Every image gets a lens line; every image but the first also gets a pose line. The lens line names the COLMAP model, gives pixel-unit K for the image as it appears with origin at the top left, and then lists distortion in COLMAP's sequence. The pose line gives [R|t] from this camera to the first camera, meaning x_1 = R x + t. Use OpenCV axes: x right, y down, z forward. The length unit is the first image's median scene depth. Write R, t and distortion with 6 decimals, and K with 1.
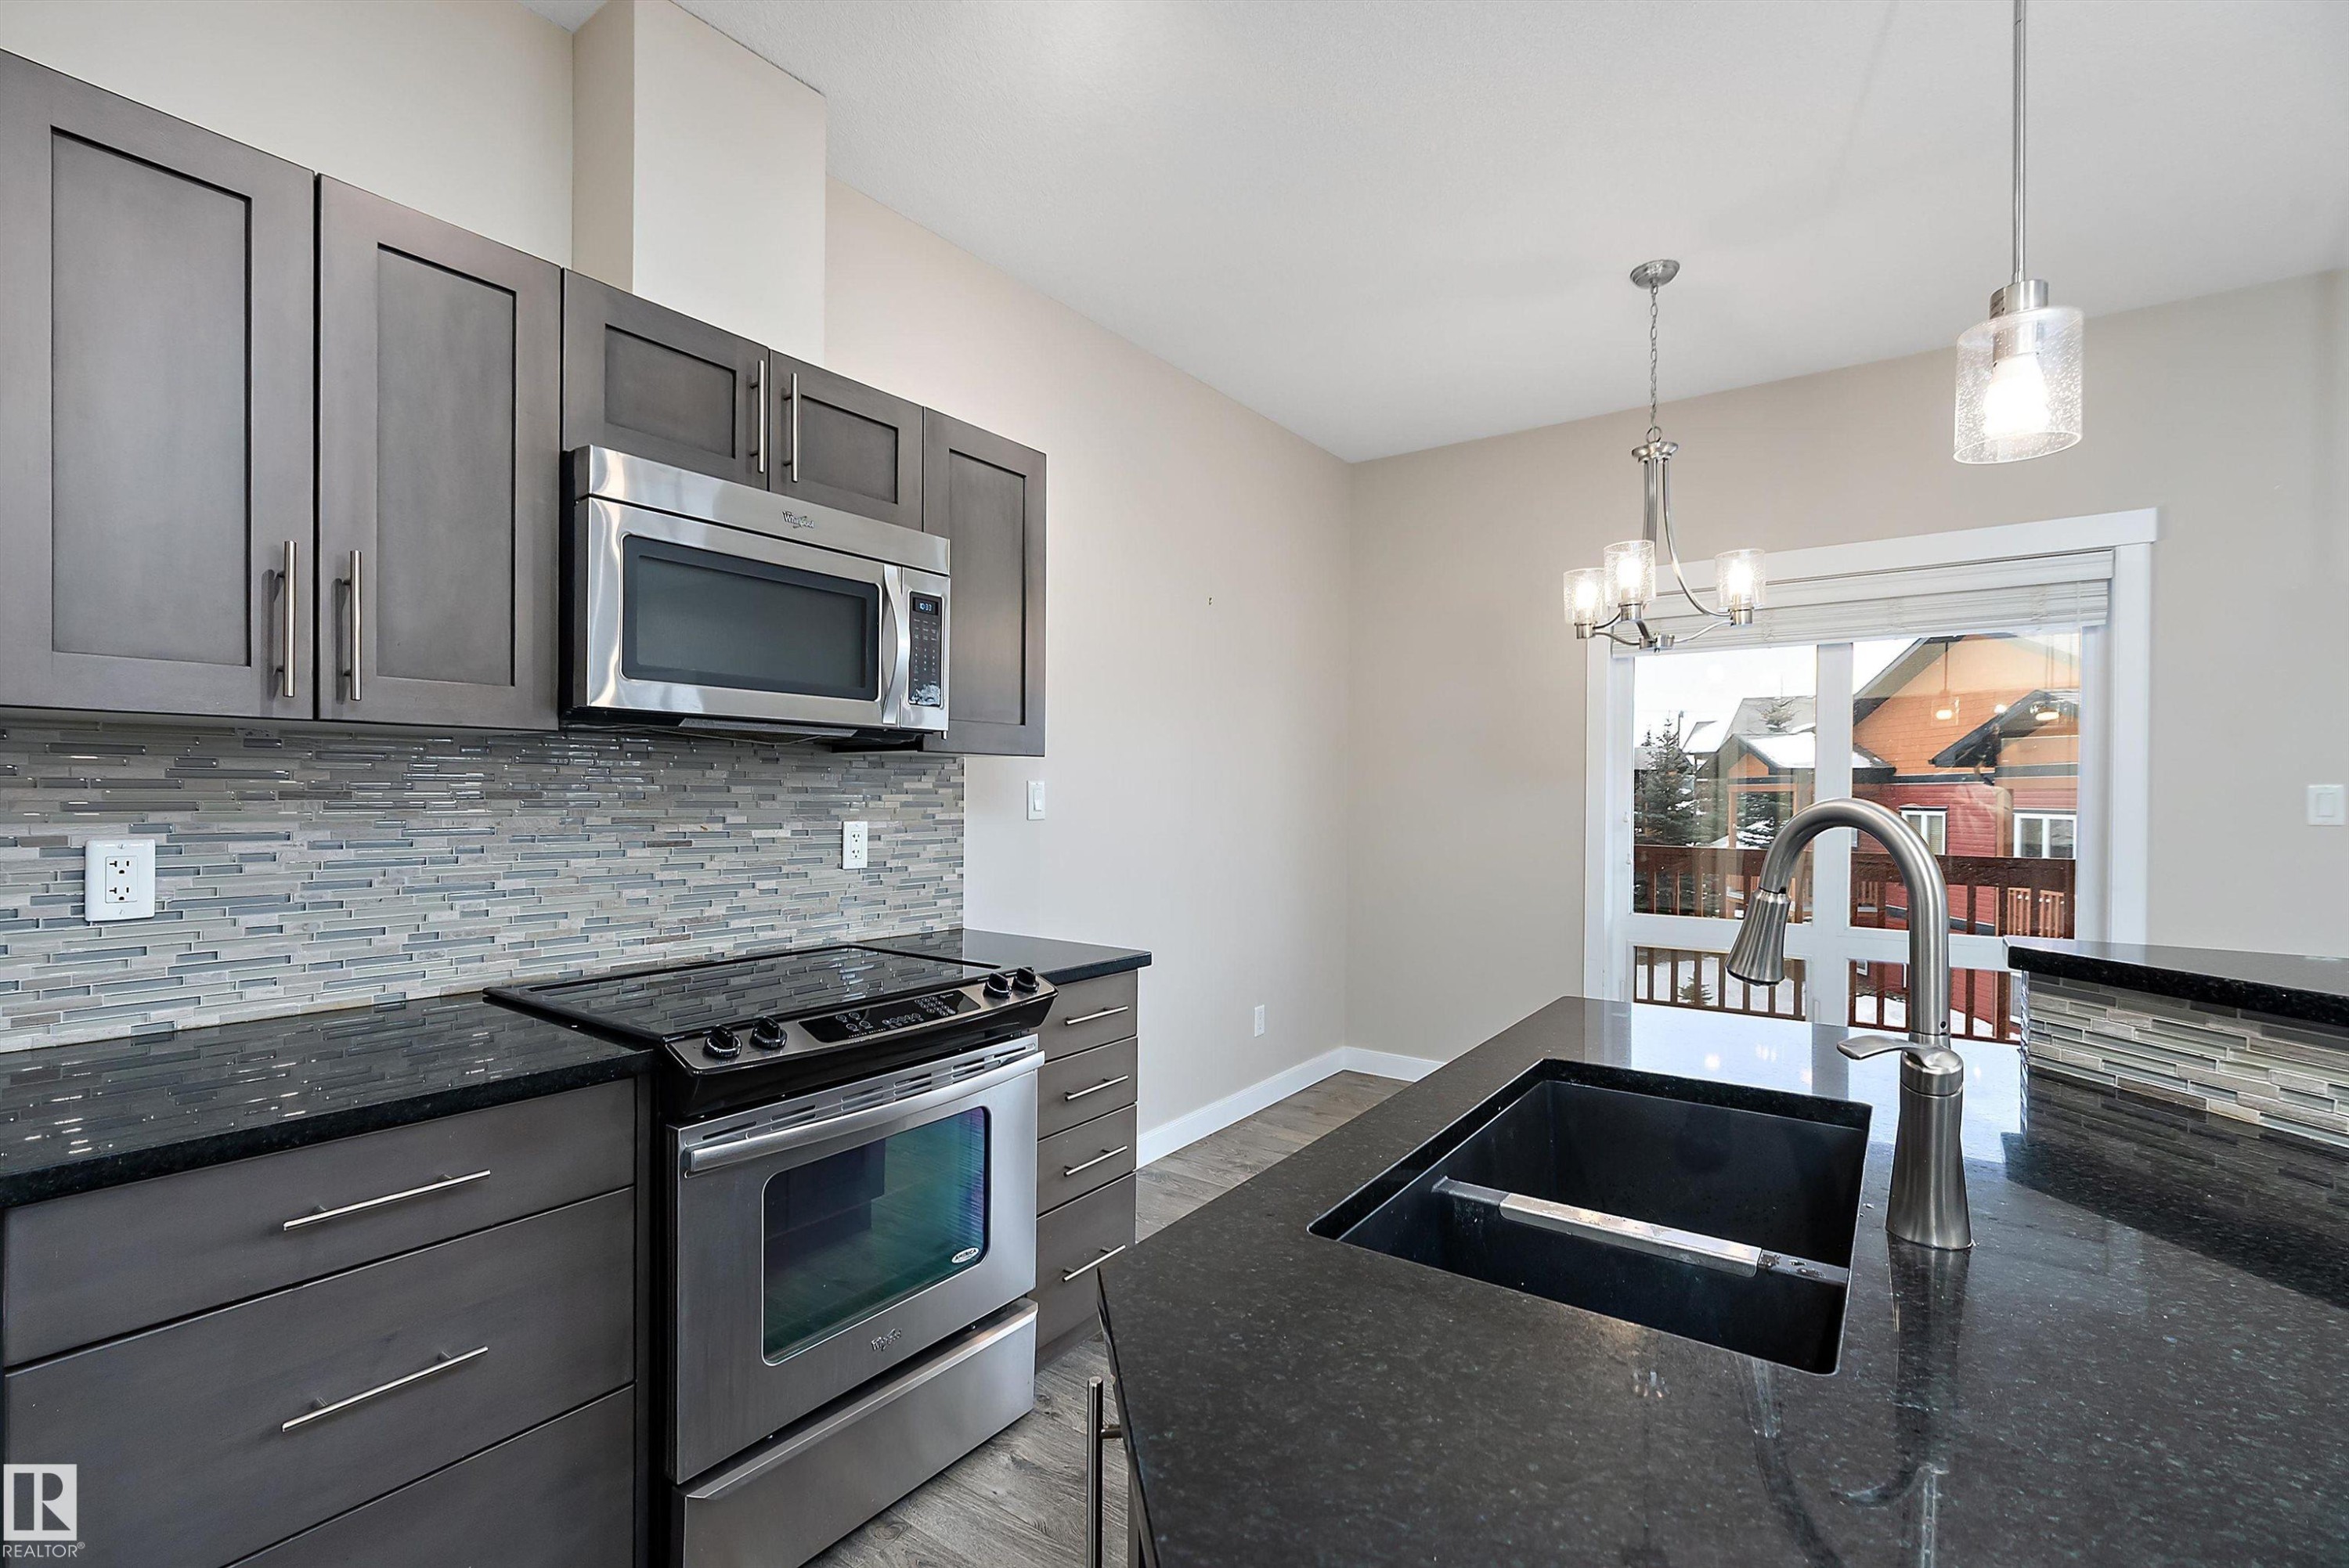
lens RADIAL K [[1043.5, 0, 1157.4], [0, 1043.5, 797.3], [0, 0, 1]] dist [-0.006804, 0.000828]
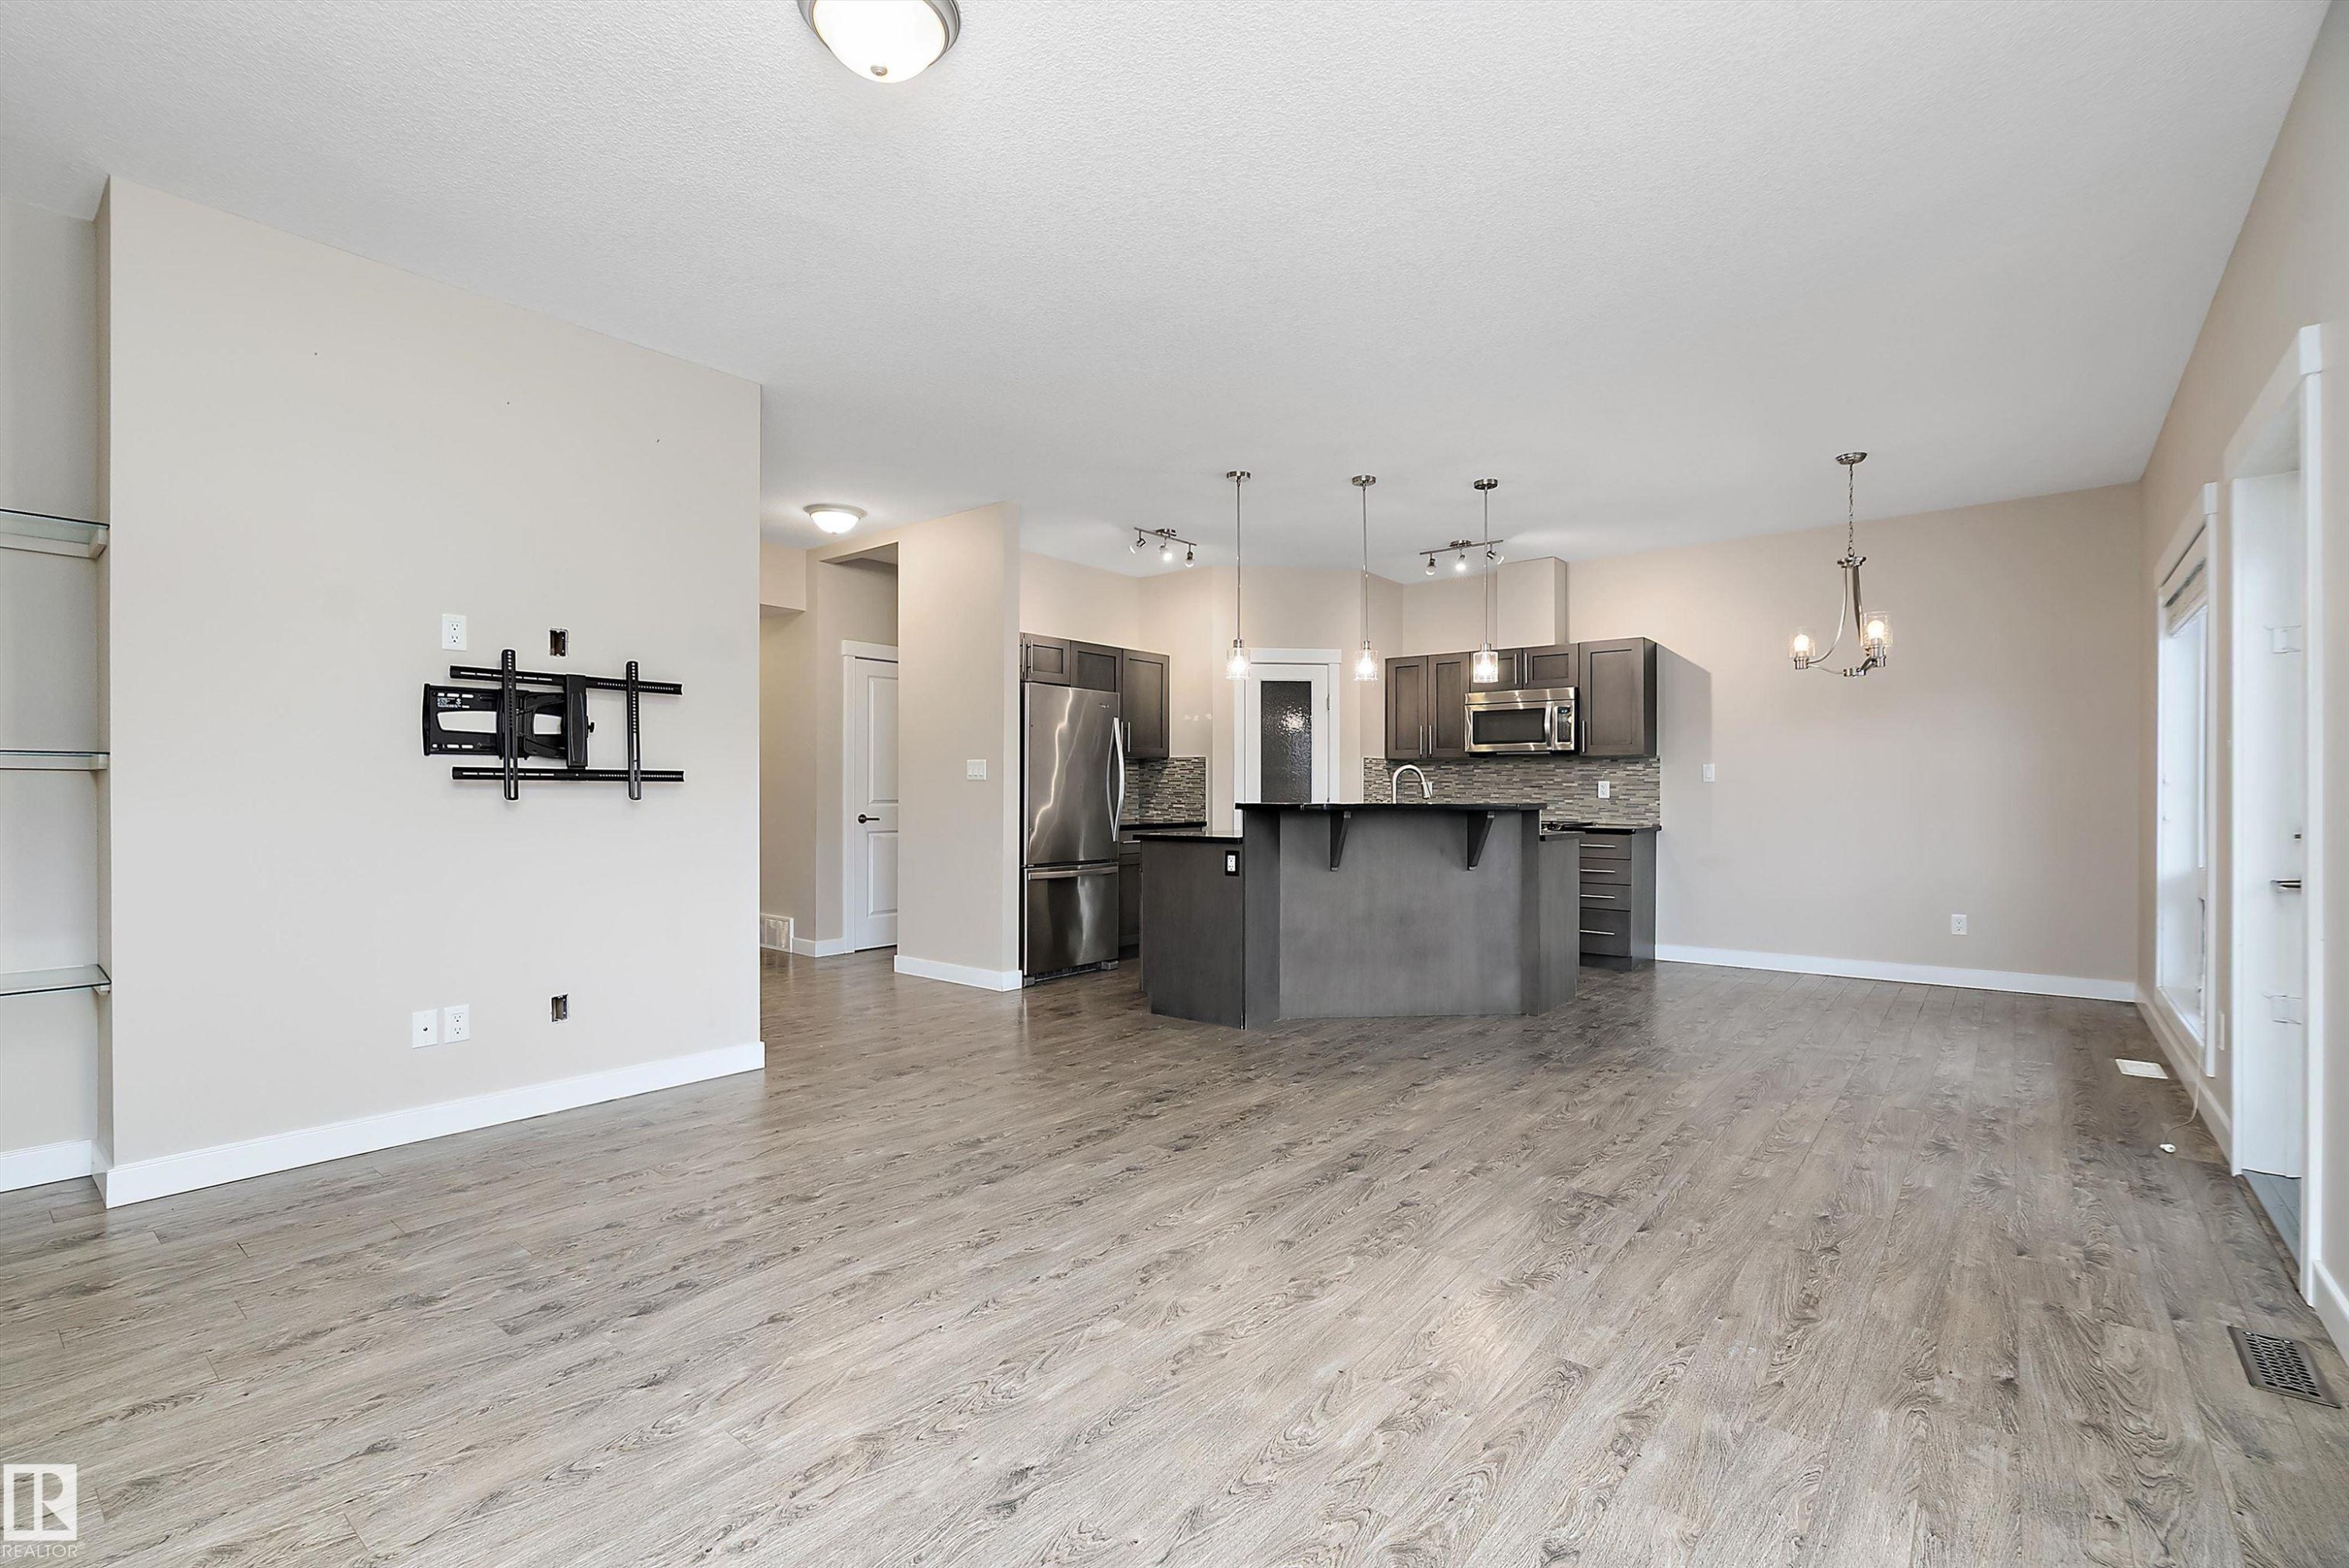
lens RADIAL K [[1053.2, 0, 1156.0], [0, 1053.2, 772.5], [0, 0, 1]] dist [-0.015272, 0.007315]
pose [[-0.049833, -0.021898, -0.998518, 2.921975], [-0.006751, 0.999744, -0.021588, 0.077402], [0.998735, 0.005665, -0.049968, -0.073633]]
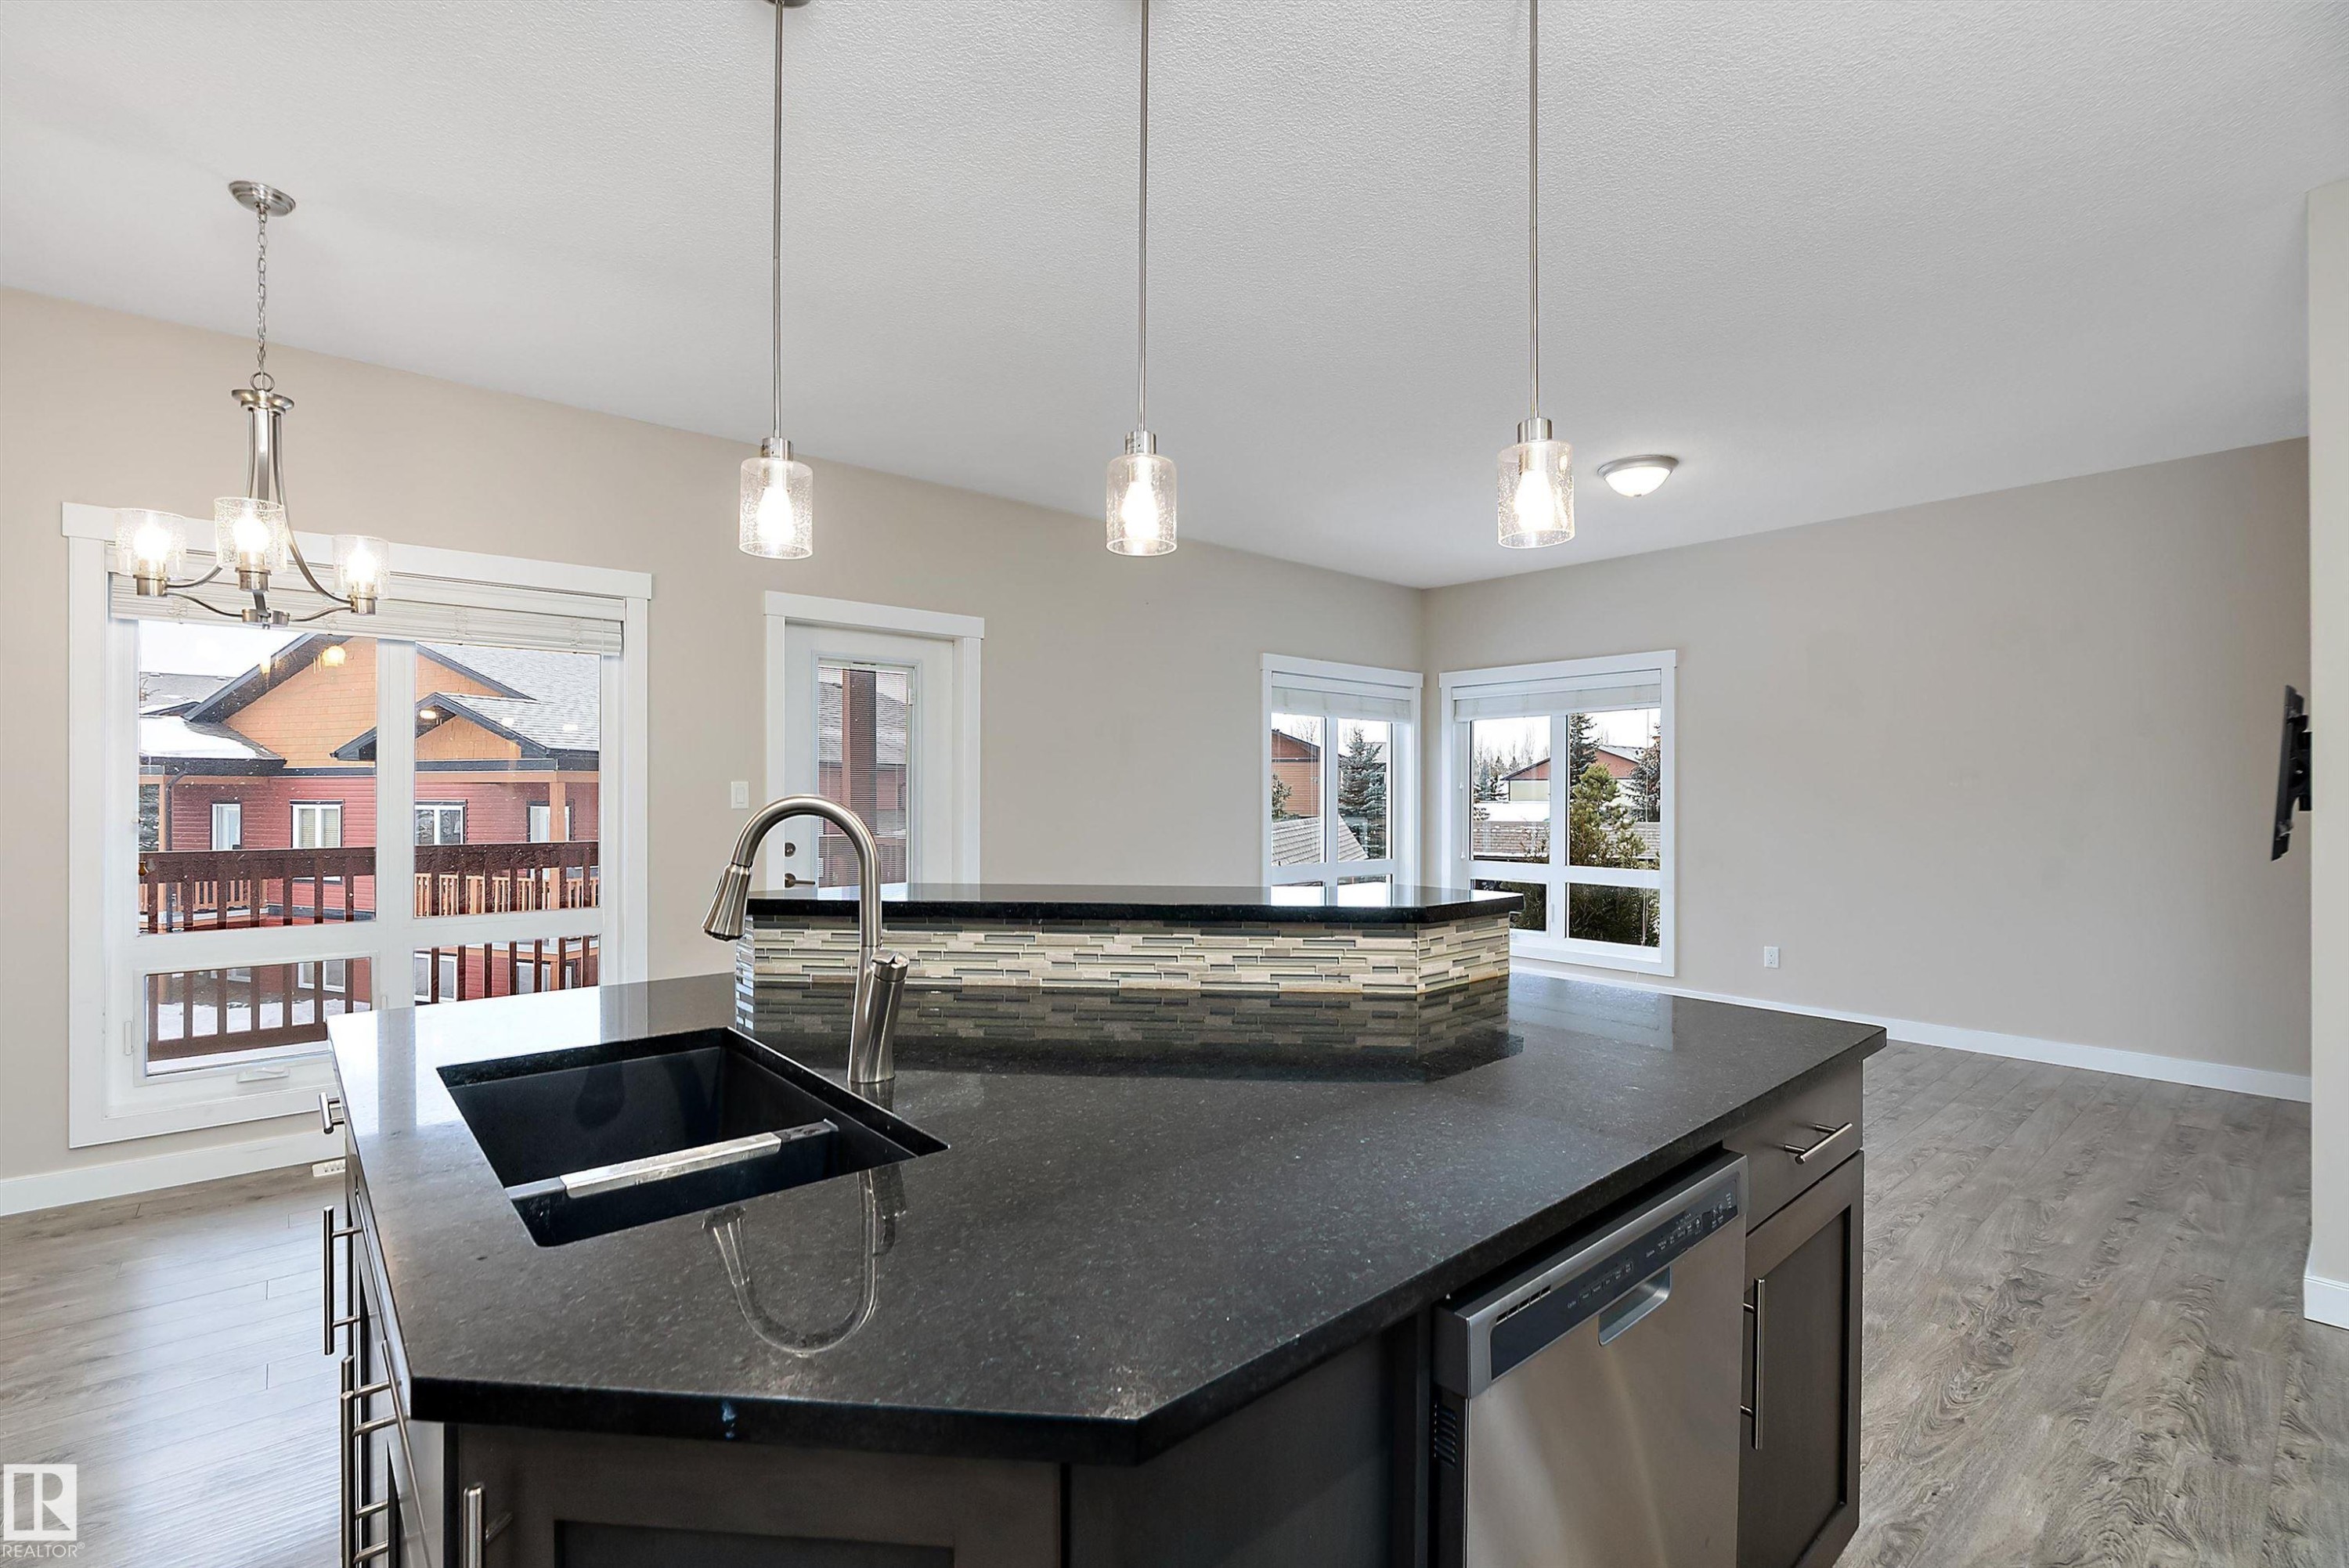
lens RADIAL K [[1053.2, 0, 1156.0], [0, 1053.2, 772.5], [0, 0, 1]] dist [-0.015272, 0.007315]
pose [[0.219652, 0.013280, 0.975488, -0.276186], [0.002645, 0.999896, -0.014208, -0.003895], [-0.975575, 0.005701, 0.219594, 0.091472]]
